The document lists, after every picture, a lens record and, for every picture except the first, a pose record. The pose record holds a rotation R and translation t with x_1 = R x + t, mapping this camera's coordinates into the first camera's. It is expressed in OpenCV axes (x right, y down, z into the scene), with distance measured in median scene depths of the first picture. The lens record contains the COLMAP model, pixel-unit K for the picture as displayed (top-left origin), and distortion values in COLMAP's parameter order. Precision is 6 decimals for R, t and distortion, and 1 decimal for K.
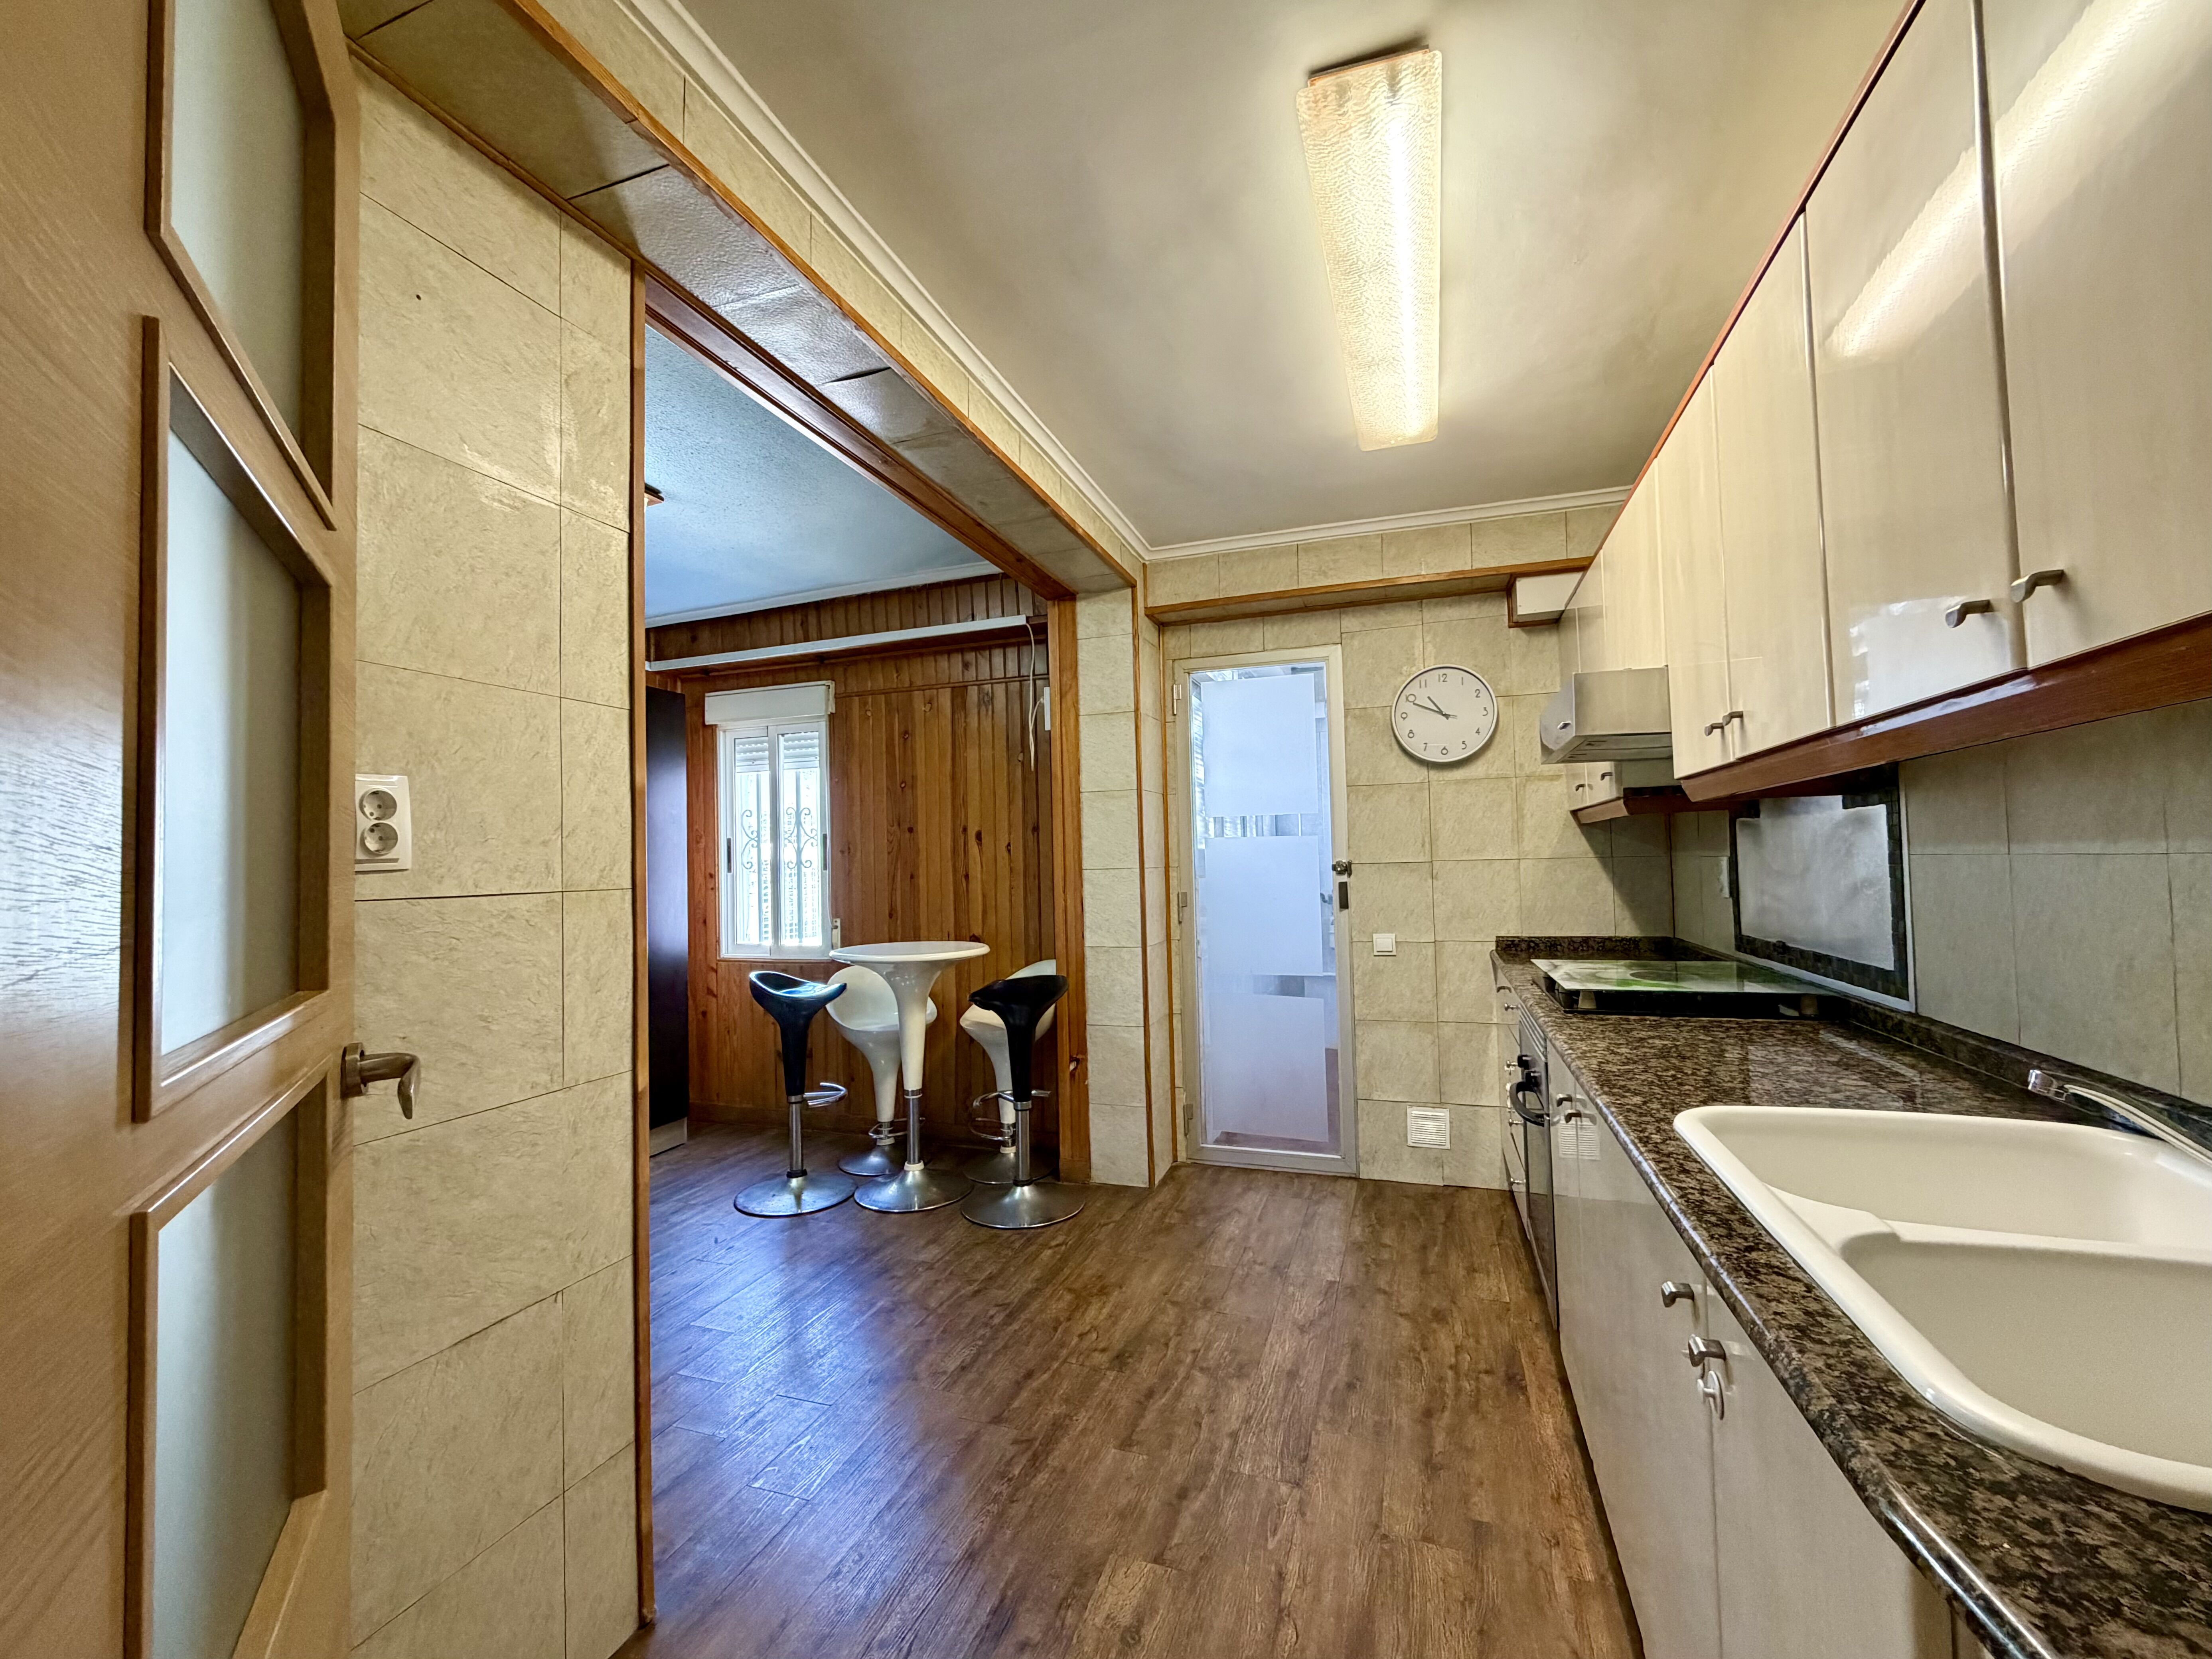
lens RADIAL K [[883.6, 0, 1096.5], [0, 883.6, 828.5], [0, 0, 1]] dist [-0.000667, 0.000333]
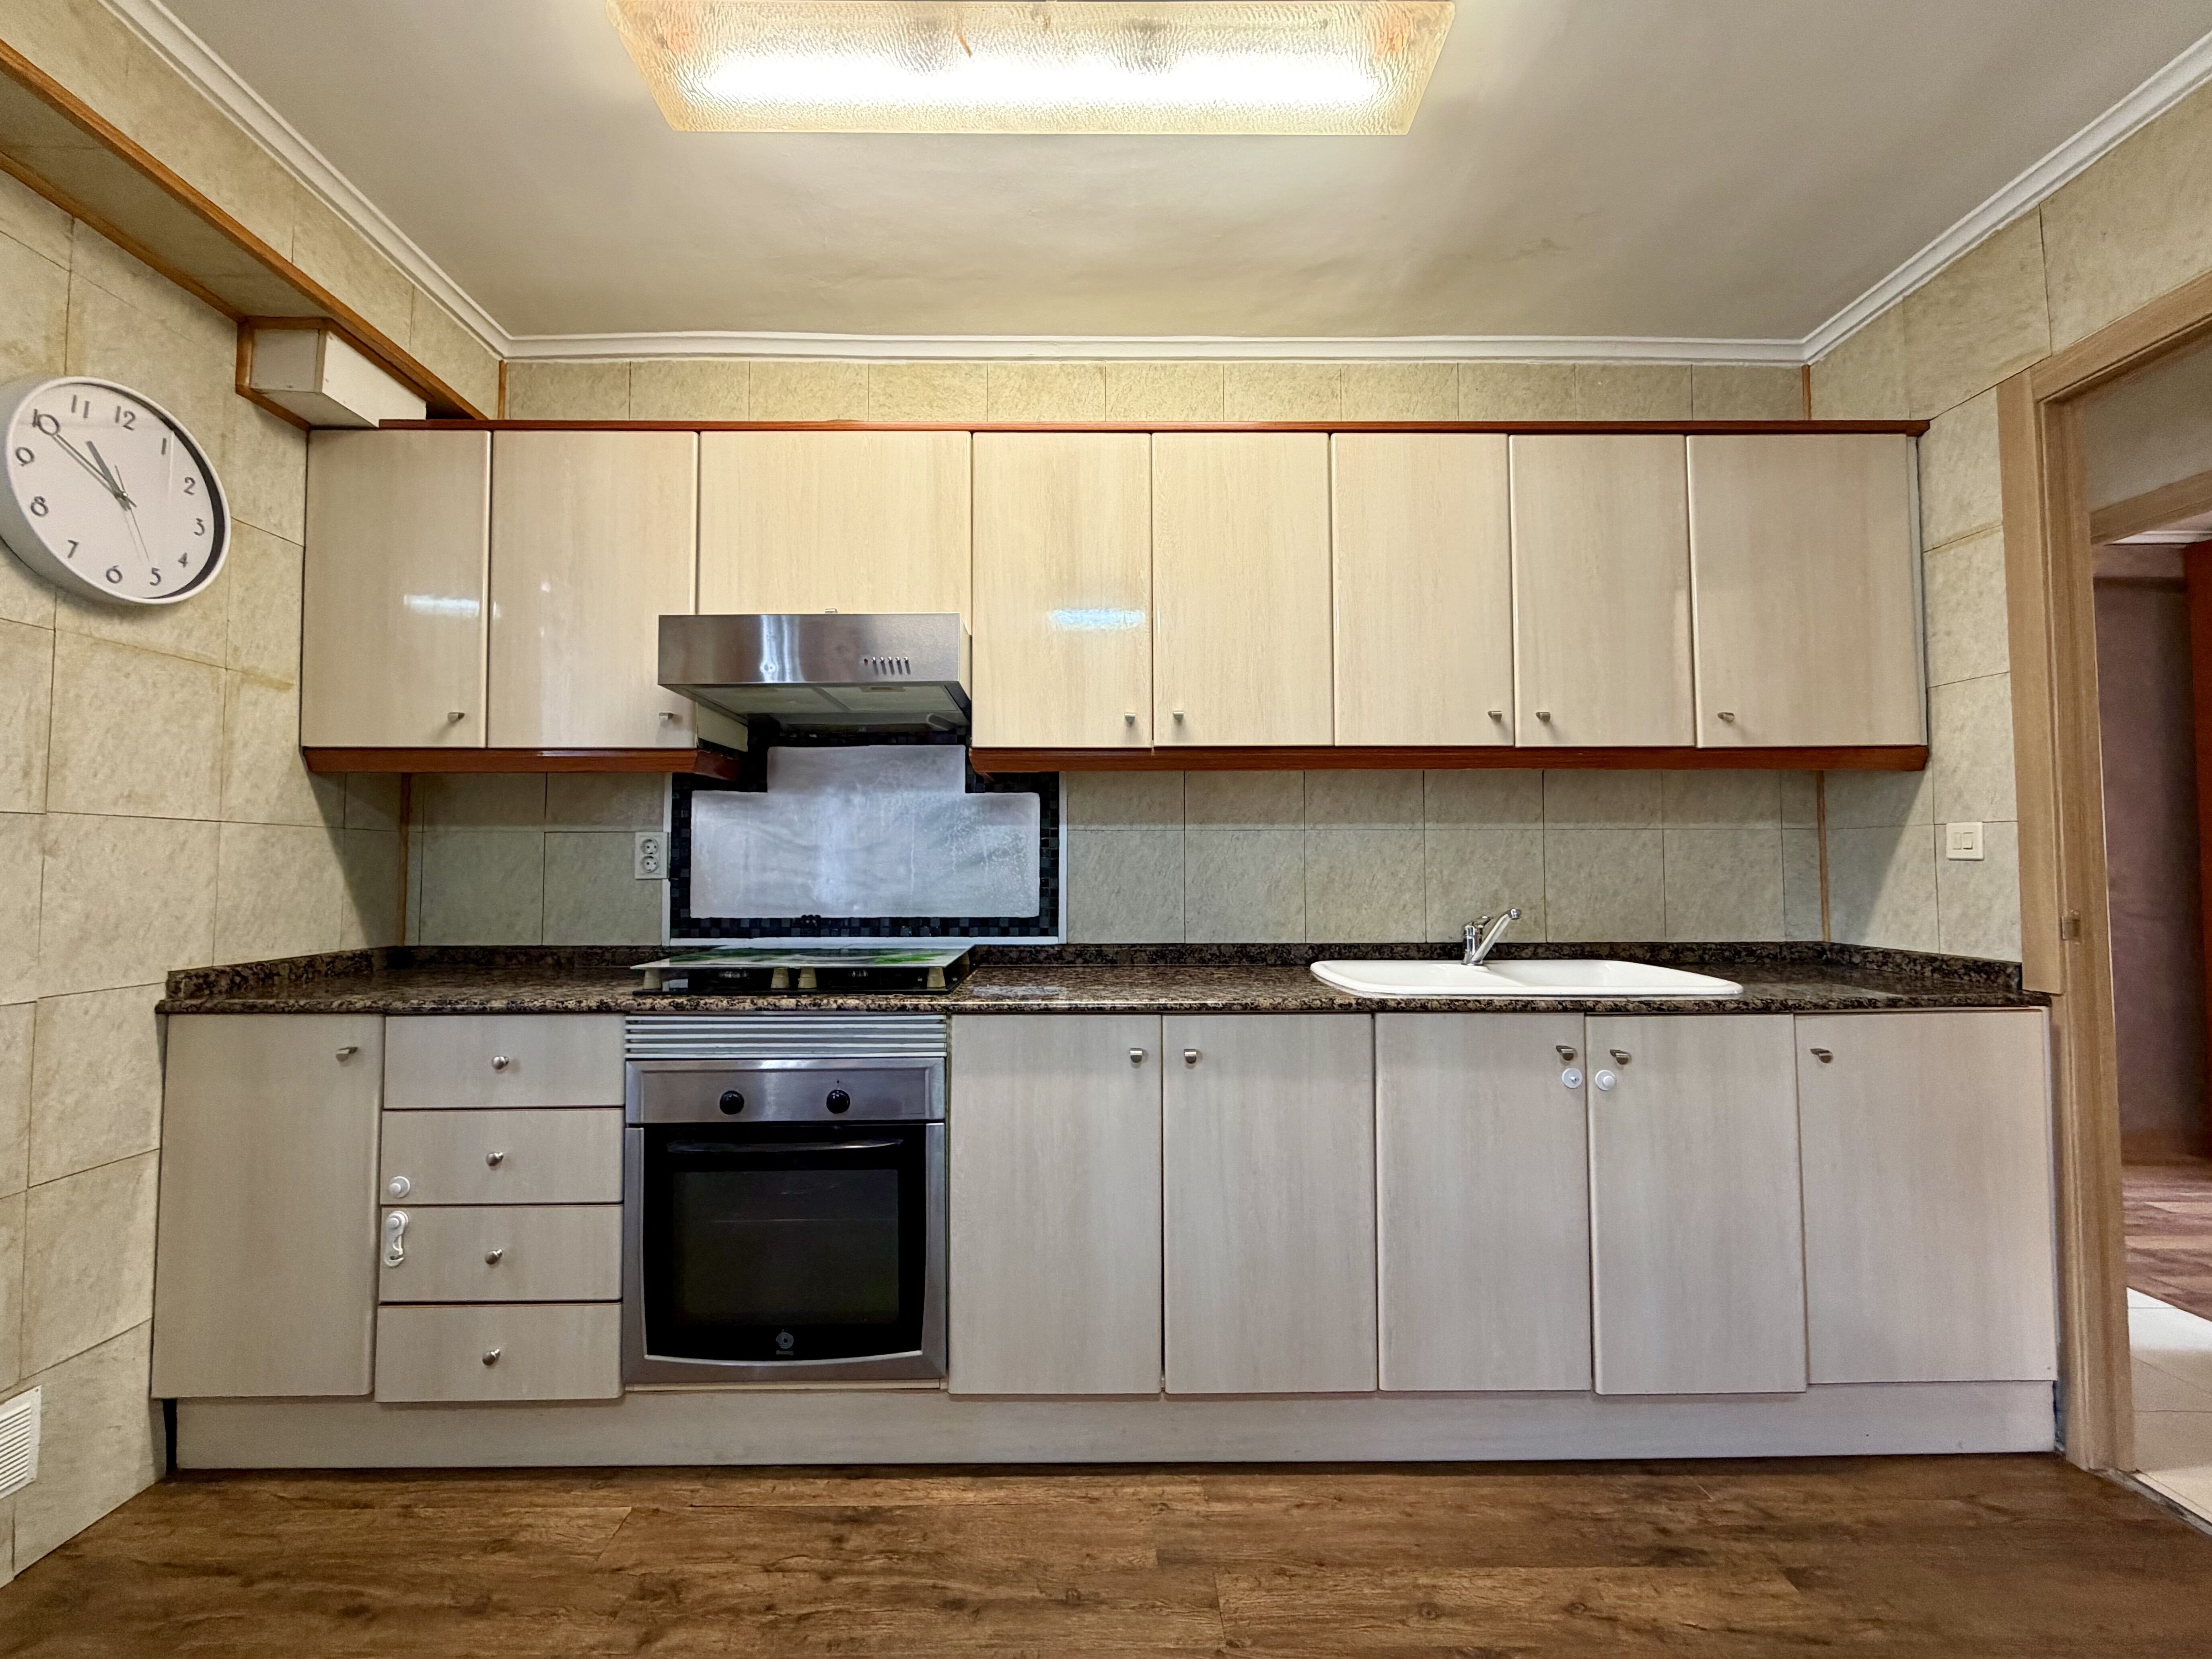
lens RADIAL K [[902.2, 0, 1106.0], [0, 902.2, 829.5], [0, 0, 1]] dist [-0.002207, -0.000388]
pose [[-0.340895, 0.066157, 0.937771, -0.195050], [-0.028995, 0.996306, -0.080827, 0.062248], [-0.939654, -0.054744, -0.337717, 0.626264]]
